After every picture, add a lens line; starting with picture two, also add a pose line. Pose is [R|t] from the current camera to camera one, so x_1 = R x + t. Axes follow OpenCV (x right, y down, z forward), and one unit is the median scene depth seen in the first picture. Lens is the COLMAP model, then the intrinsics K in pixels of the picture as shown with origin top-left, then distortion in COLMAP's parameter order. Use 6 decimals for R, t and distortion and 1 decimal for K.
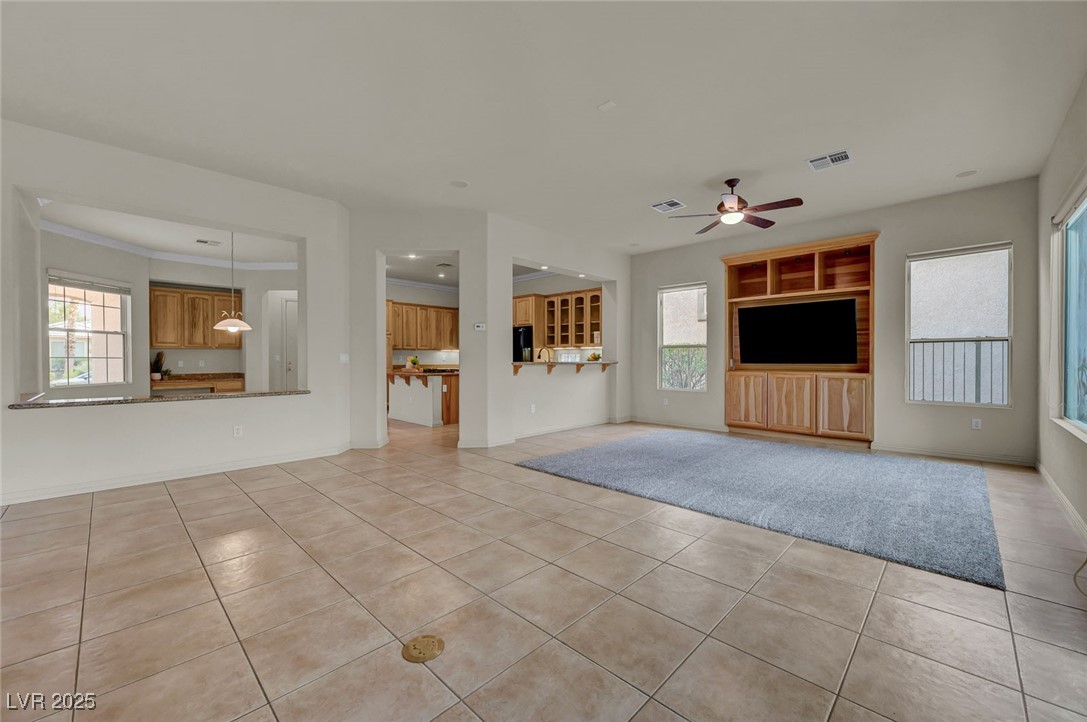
lens RADIAL K [[430.9, 0, 549.1], [0, 430.9, 360.0], [0, 0, 1]] dist [-0.000908, -0.000067]
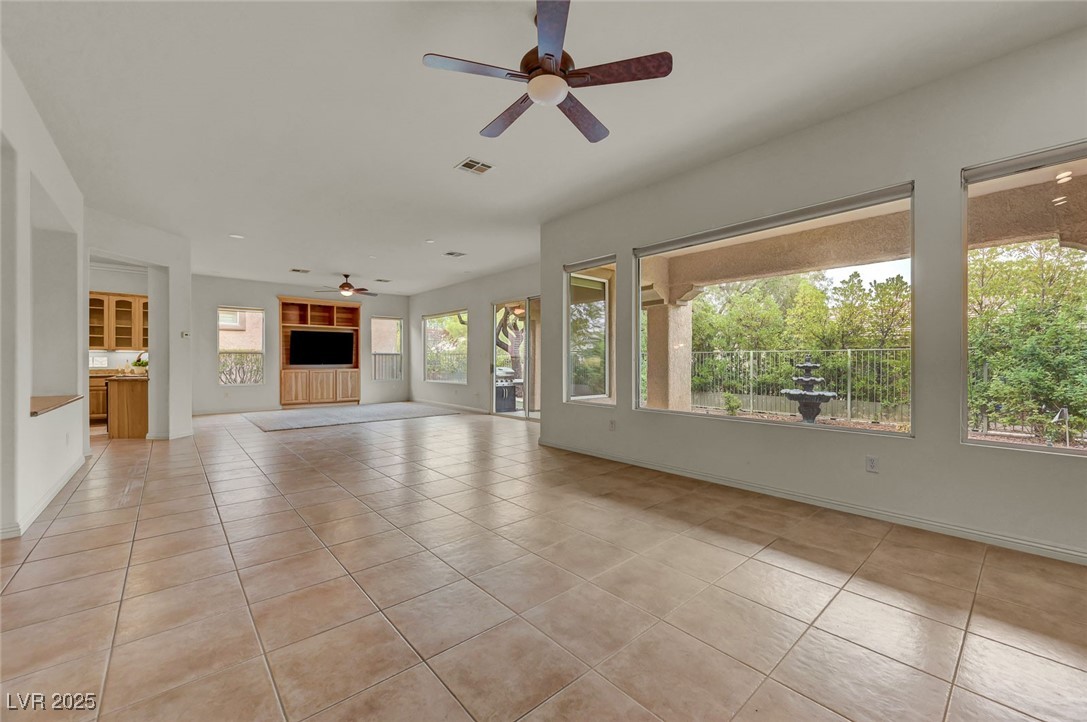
lens RADIAL K [[430.9, 0, 547.4], [0, 430.9, 358.6], [0, 0, 1]] dist [-0.000908, -0.000067]
pose [[0.074795, 0.007922, 0.997167, -0.914113], [0.005331, 0.999951, -0.008344, 0.003327], [-0.997185, 0.005940, 0.074750, -0.060894]]
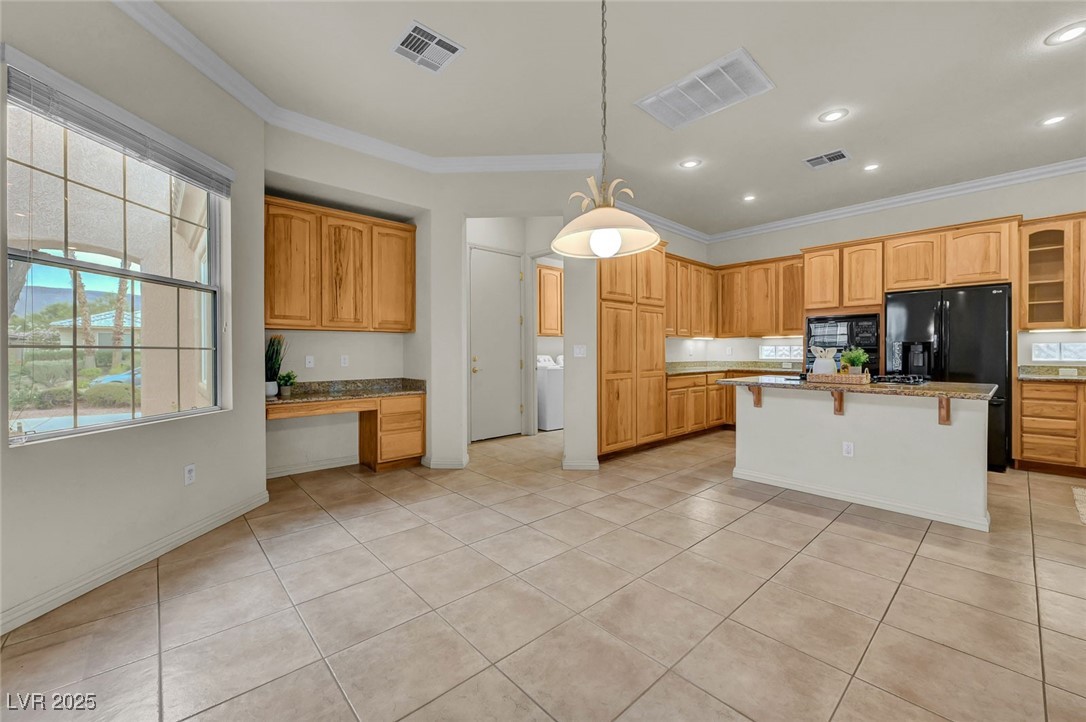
lens RADIAL K [[430.5, 0, 544.9], [0, 430.5, 352.7], [0, 0, 1]] dist [-0.000908, -0.000067]
pose [[0.998160, 0.000354, -0.060630, -0.594079], [-0.000601, 0.999992, -0.004059, 0.000117], [0.060628, 0.004088, 0.998152, 0.558775]]
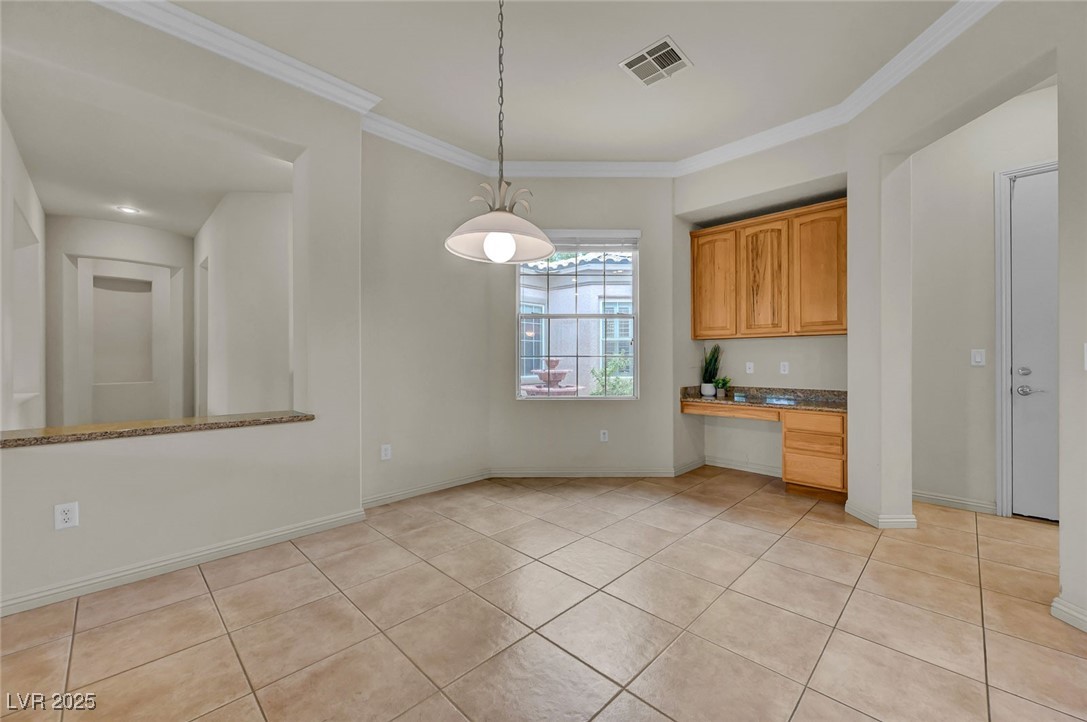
lens RADIAL K [[430.9, 0, 550.6], [0, 430.9, 355.9], [0, 0, 1]] dist [-0.000908, -0.000067]
pose [[0.003608, -0.004493, -0.999983, -0.356380], [-0.004459, 0.999980, -0.004509, -0.002407], [0.999984, 0.004475, 0.003588, 0.808335]]
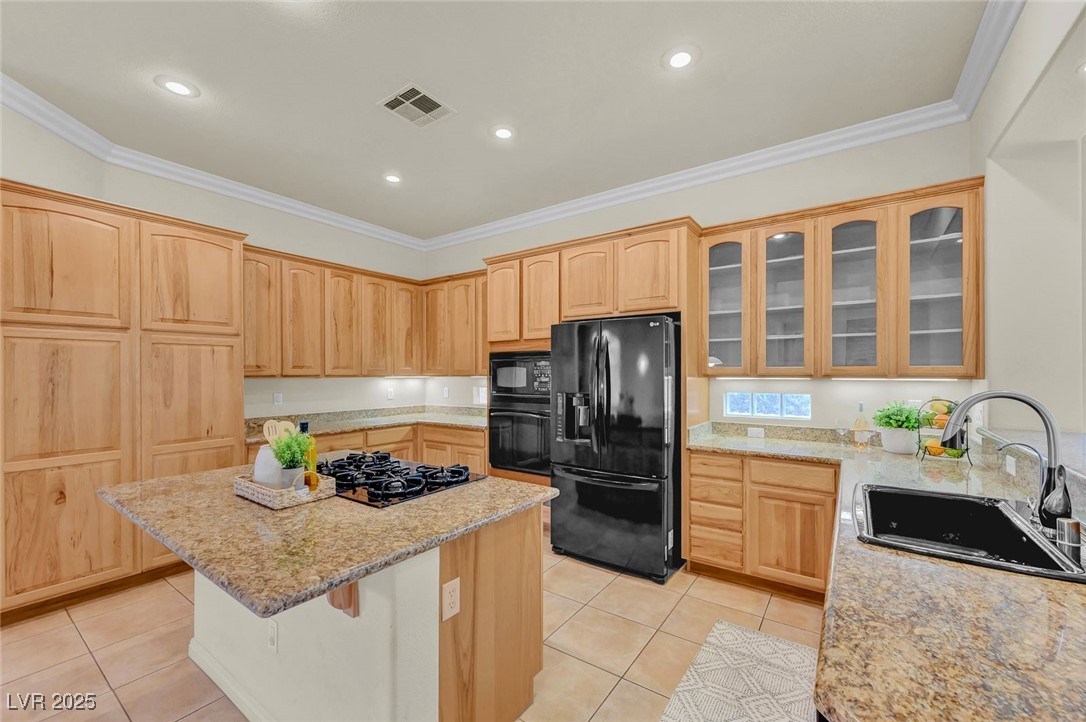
lens RADIAL K [[430.5, 0, 548.4], [0, 430.5, 372.9], [0, 0, 1]] dist [-0.000908, -0.000067]
pose [[0.987443, -0.001185, 0.157971, -0.220826], [0.001852, 0.999990, -0.004076, -0.034441], [-0.157964, 0.004317, 0.987435, 0.769860]]
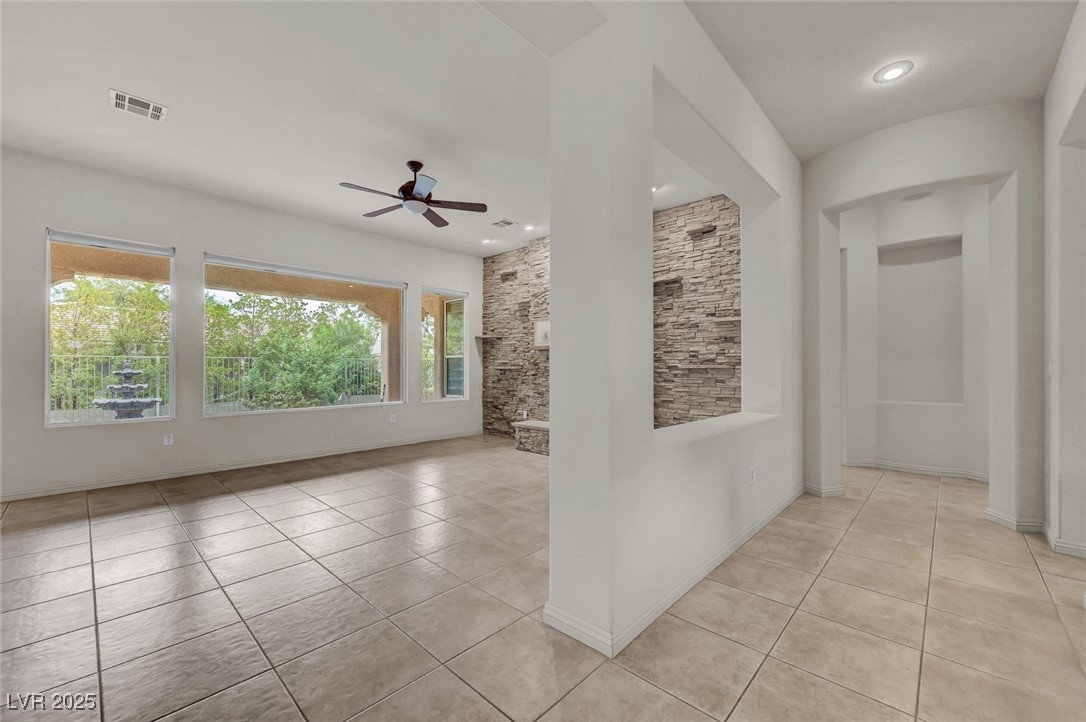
lens RADIAL K [[430.5, 0, 548.0], [0, 430.5, 368.3], [0, 0, 1]] dist [-0.000908, -0.000067]
pose [[-0.999627, 0.004477, -0.026932, -0.754294], [0.004229, 0.999948, 0.009231, -0.000200], [0.026972, 0.009113, -0.999595, 0.478883]]
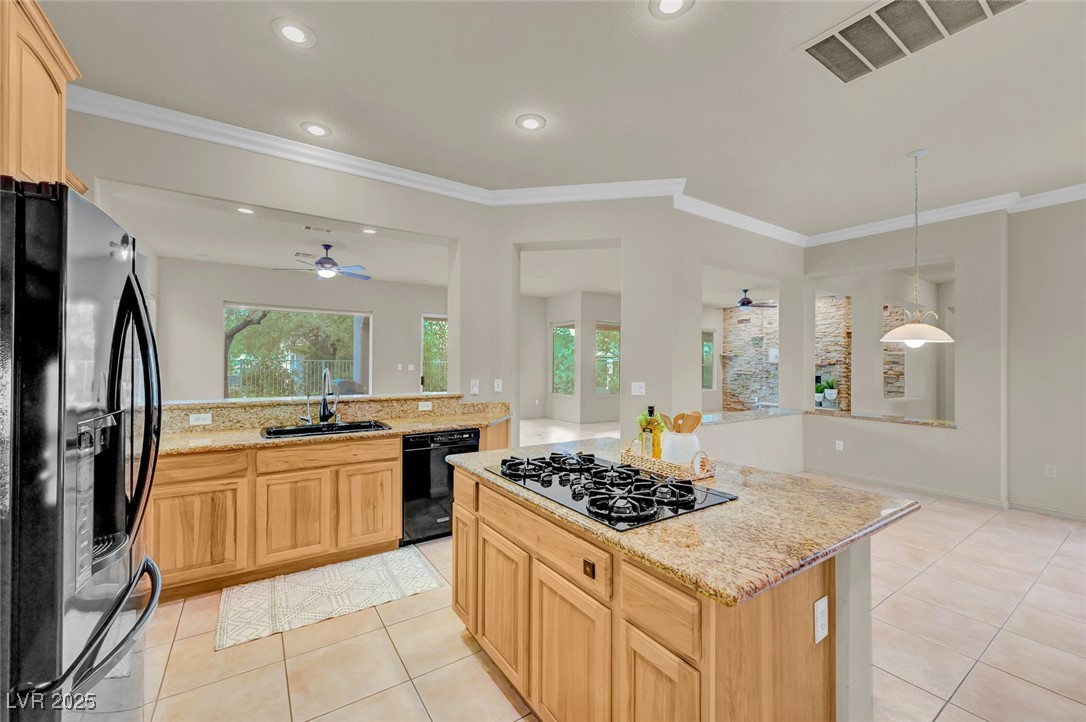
lens RADIAL K [[430.5, 0, 547.3], [0, 430.5, 356.4], [0, 0, 1]] dist [-0.000908, -0.000067]
pose [[-0.979082, -0.002349, 0.203454, -0.307095], [-0.004394, 0.999944, -0.009605, -0.035774], [-0.203420, -0.010298, -0.979037, 1.276688]]
